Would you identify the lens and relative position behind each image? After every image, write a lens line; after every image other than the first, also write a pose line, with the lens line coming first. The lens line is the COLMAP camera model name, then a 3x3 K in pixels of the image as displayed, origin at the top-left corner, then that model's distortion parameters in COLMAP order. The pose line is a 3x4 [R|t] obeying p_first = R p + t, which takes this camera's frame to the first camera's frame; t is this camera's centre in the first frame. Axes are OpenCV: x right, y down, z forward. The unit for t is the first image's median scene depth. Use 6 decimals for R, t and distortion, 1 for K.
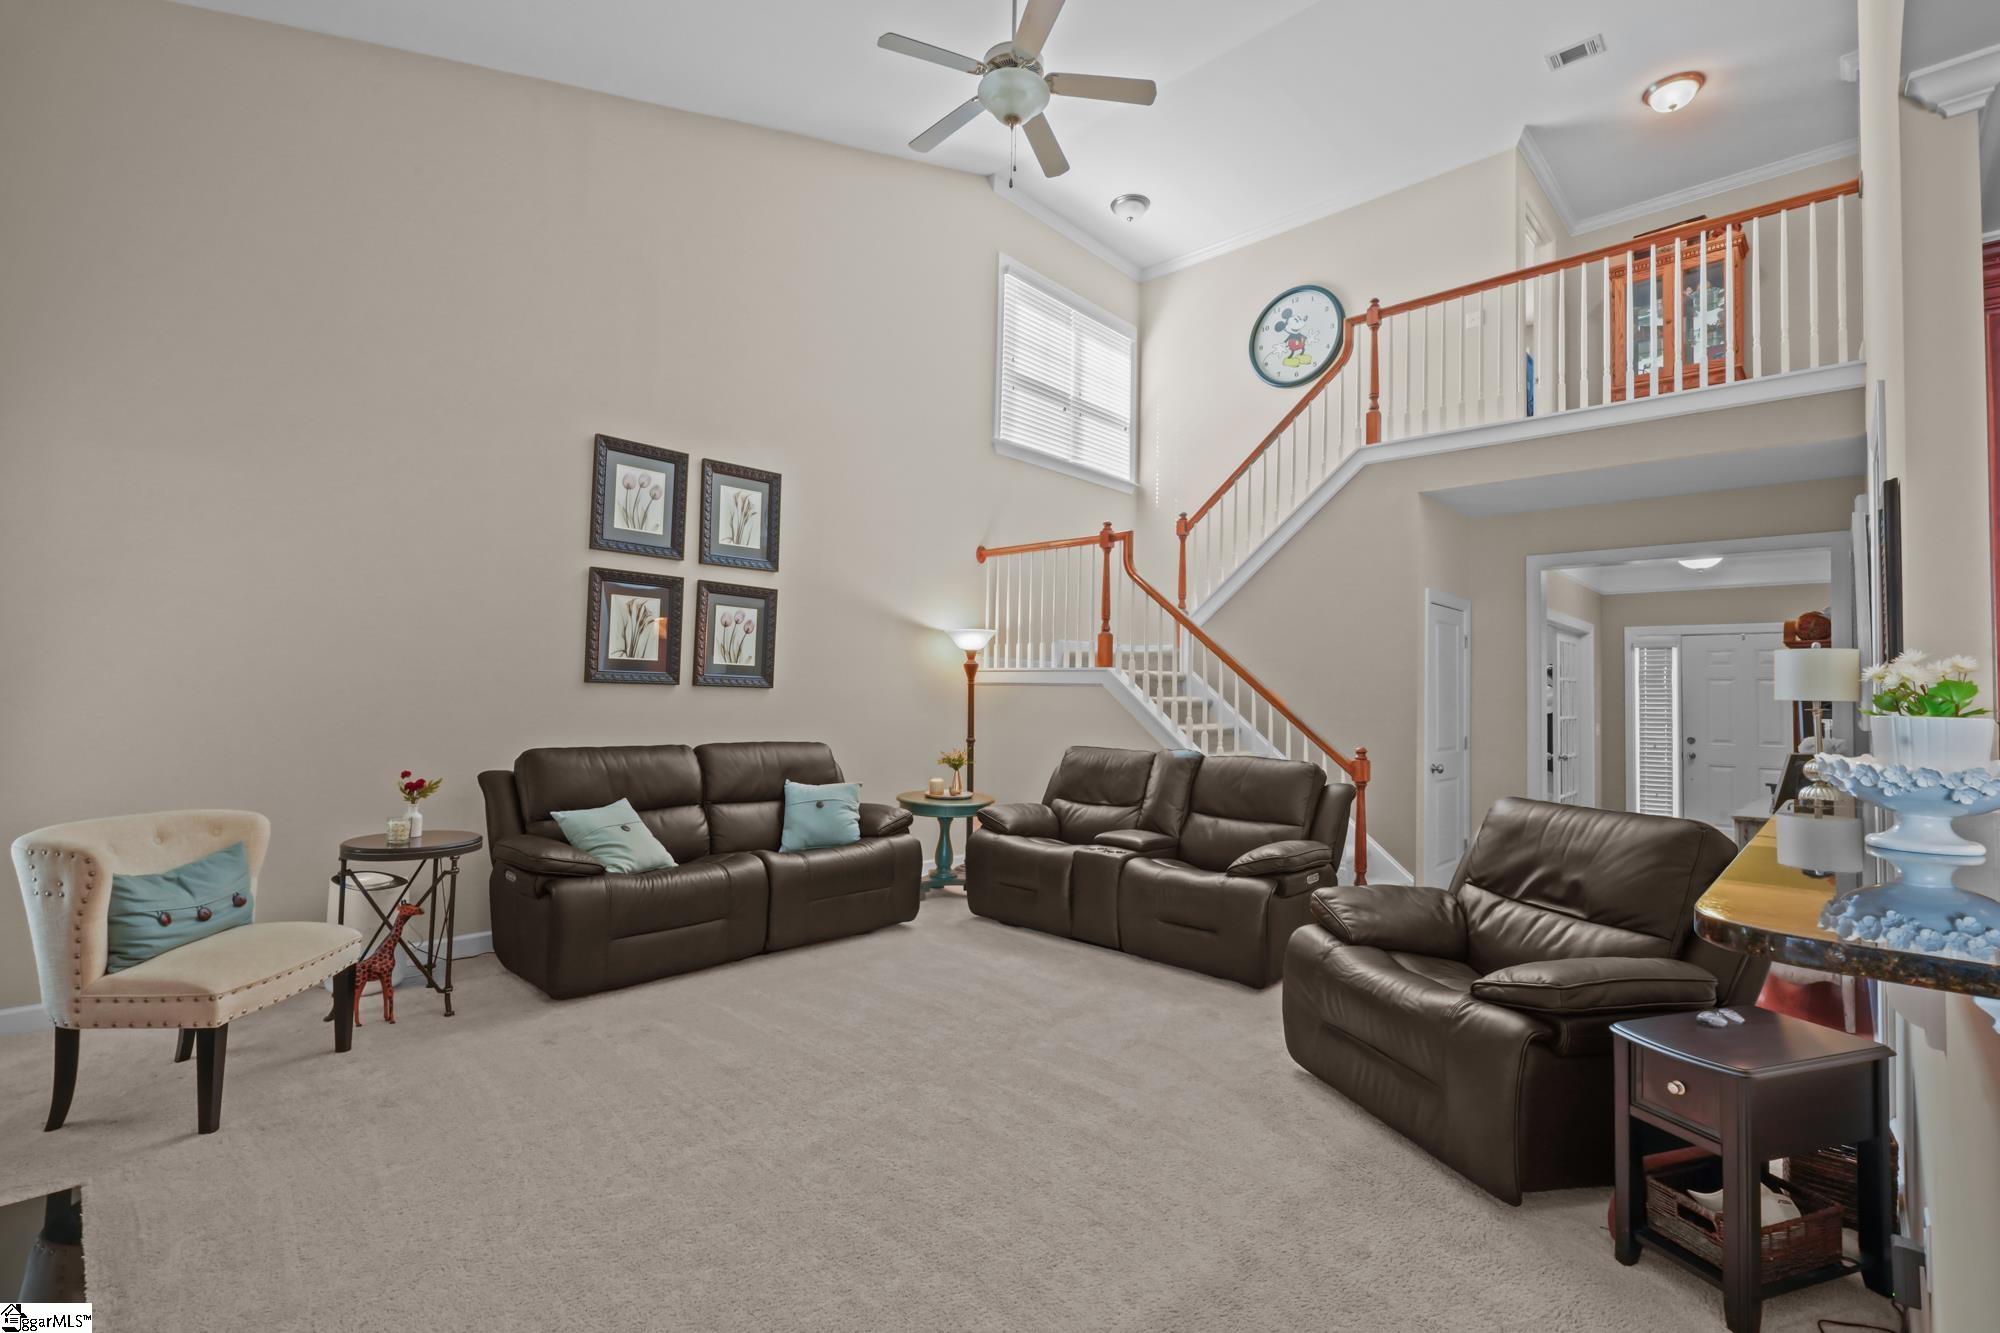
lens RADIAL K [[908.6, 0, 989.7], [0, 908.6, 659.8], [0, 0, 1]] dist [0.002480, 0.001741]
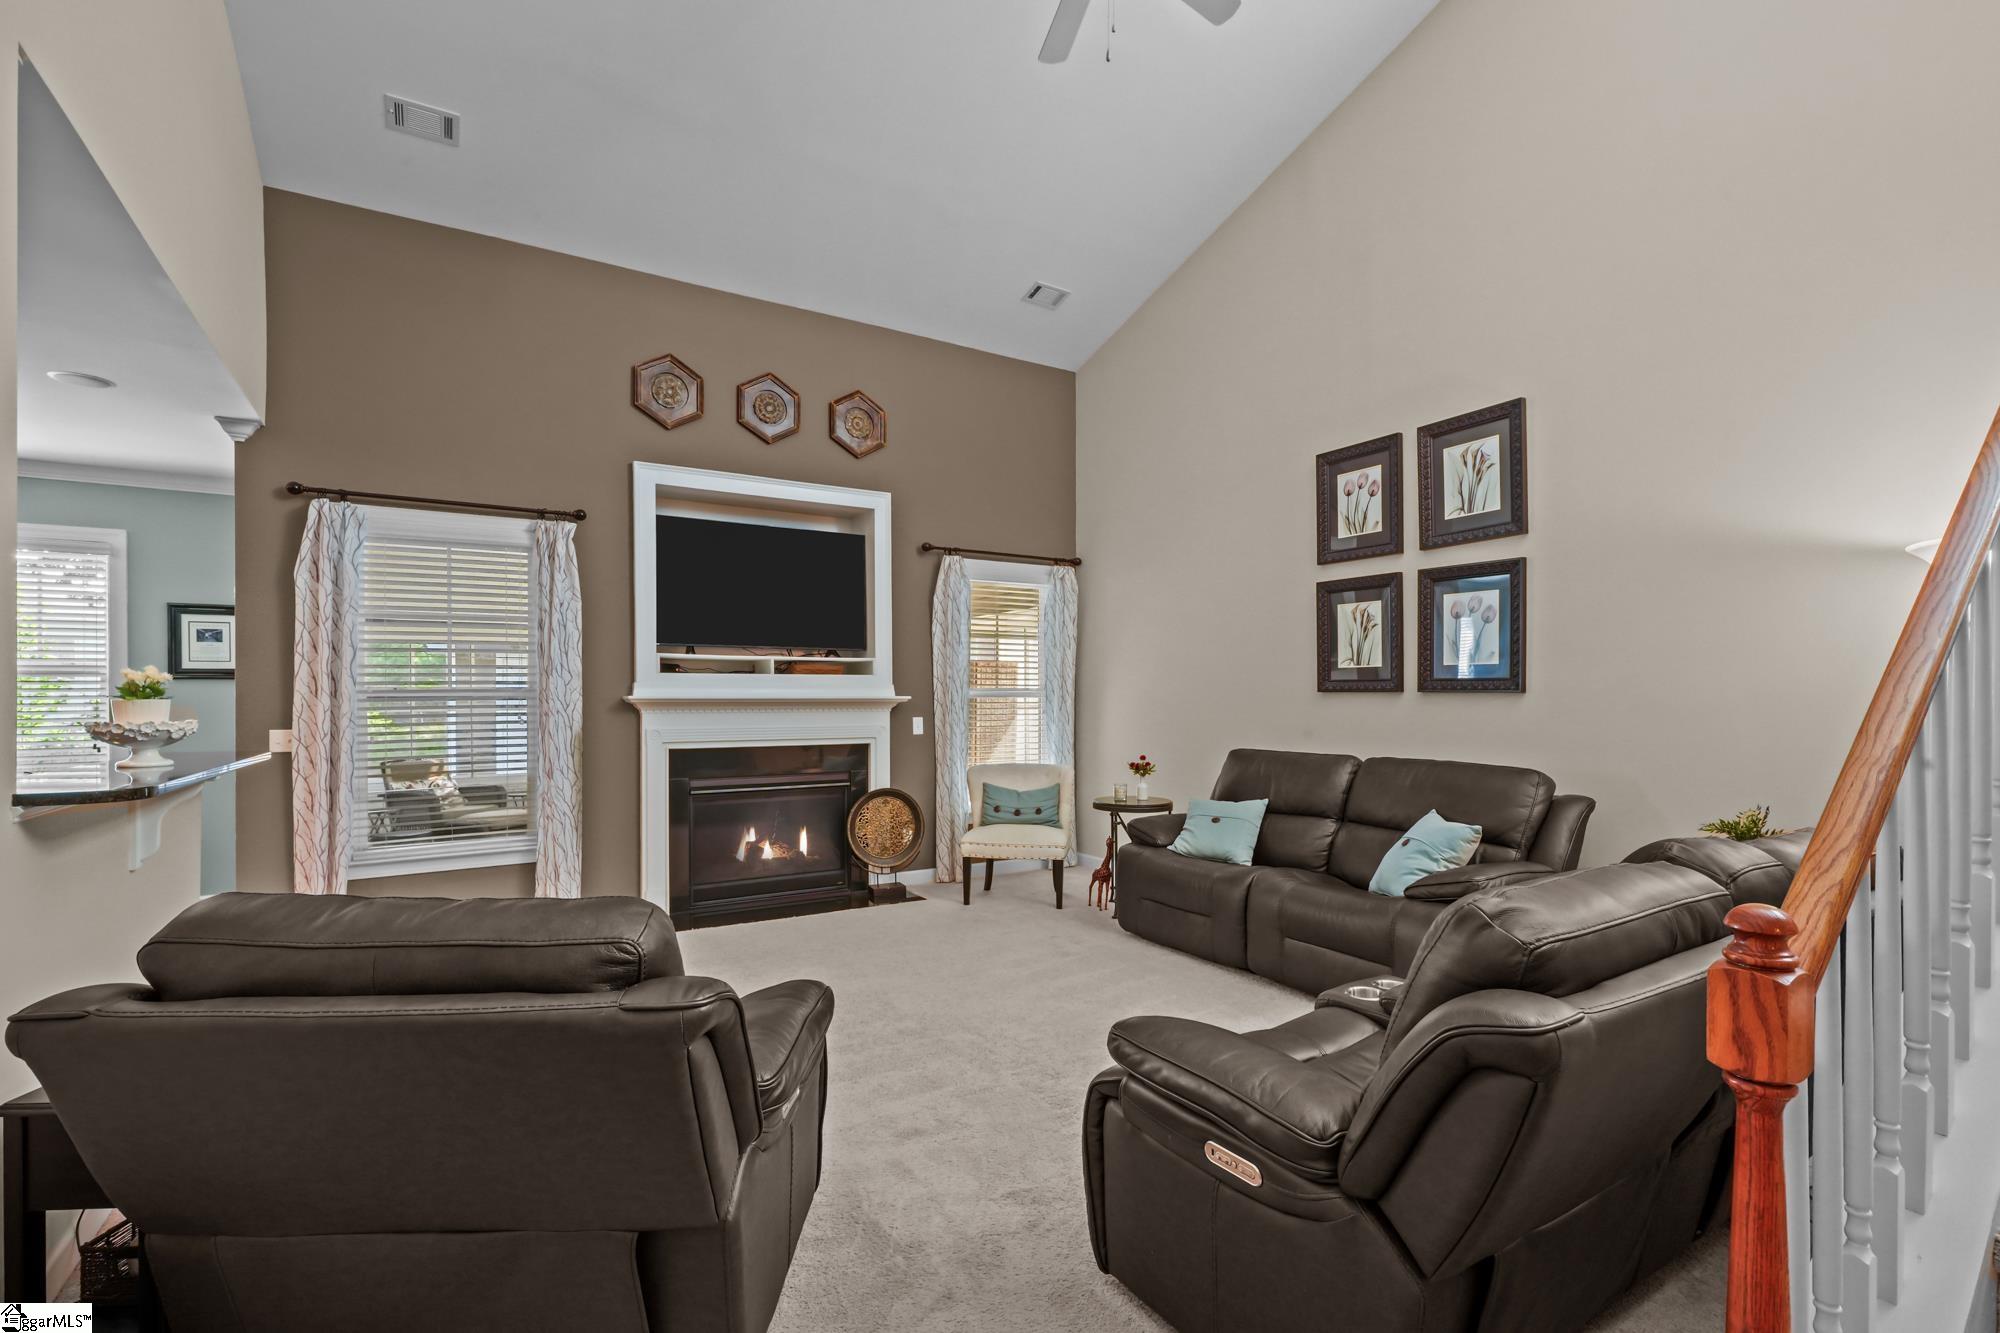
lens RADIAL K [[908.6, 0, 996.0], [0, 908.6, 684.1], [0, 0, 1]] dist [0.002480, 0.001741]
pose [[-0.270670, -0.029662, -0.962215, 0.622456], [0.035616, 0.998532, -0.040800, 0.041612], [0.962013, -0.045314, -0.269216, 0.846495]]
